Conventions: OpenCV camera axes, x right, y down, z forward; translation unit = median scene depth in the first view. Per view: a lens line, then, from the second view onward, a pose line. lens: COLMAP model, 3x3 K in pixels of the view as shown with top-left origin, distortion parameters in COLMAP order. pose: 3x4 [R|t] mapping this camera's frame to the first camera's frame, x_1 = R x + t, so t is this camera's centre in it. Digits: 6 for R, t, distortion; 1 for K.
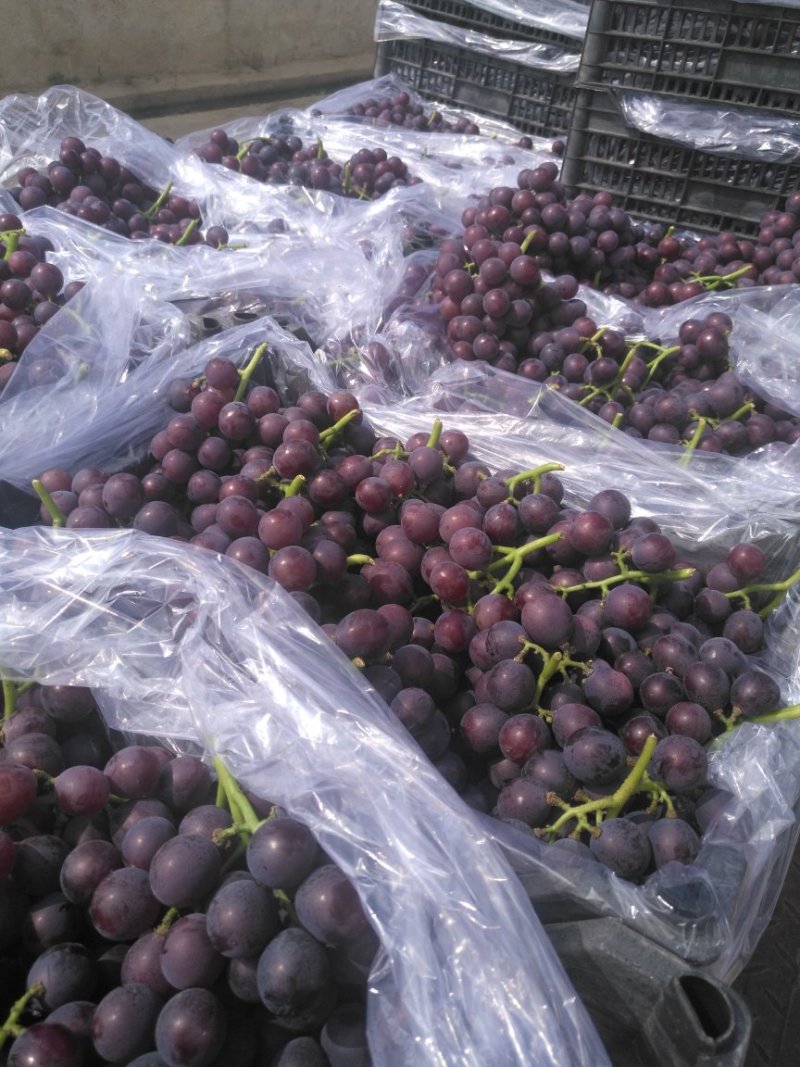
lens RADIAL K [[805.7, 0, 381.1], [0, 805.7, 532.3], [0, 0, 1]] dist [-0.002656, -0.001030]
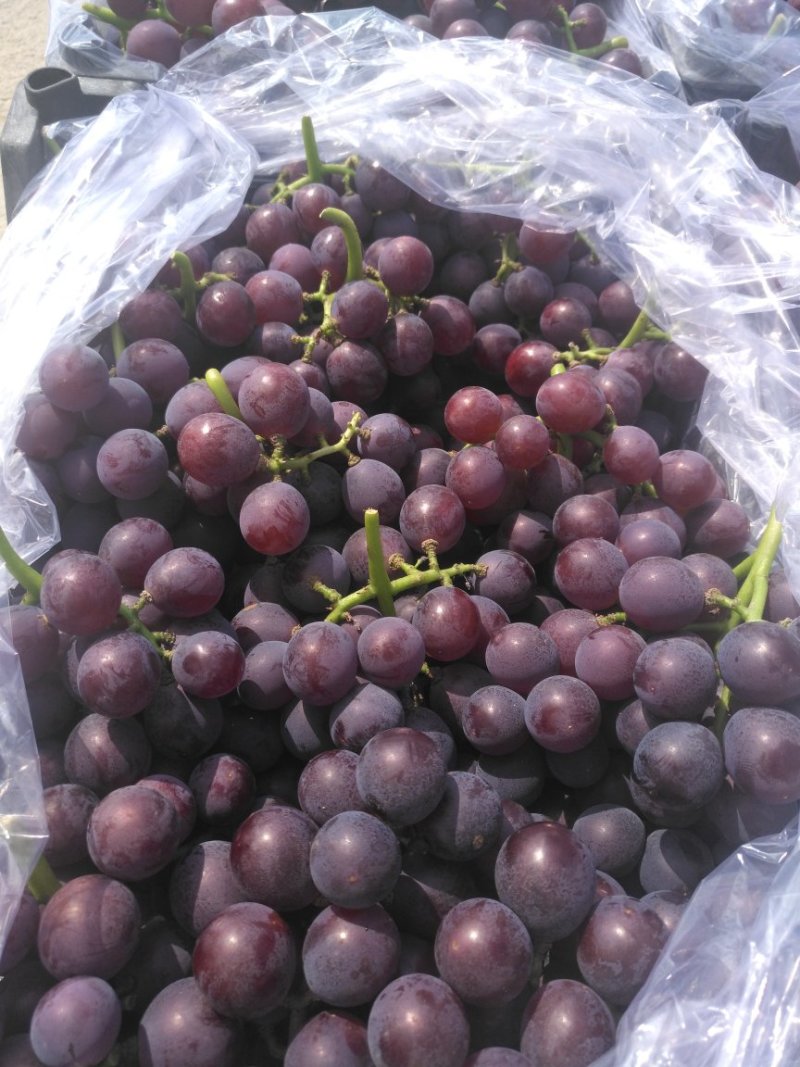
lens RADIAL K [[805.7, 0, 381.1], [0, 805.7, 532.3], [0, 0, 1]] dist [-0.002656, -0.001030]
pose [[0.568134, 0.667662, -0.481094, -0.039840], [-0.483471, 0.743878, 0.461412, 0.113982], [0.665942, -0.029550, 0.745418, 0.146859]]
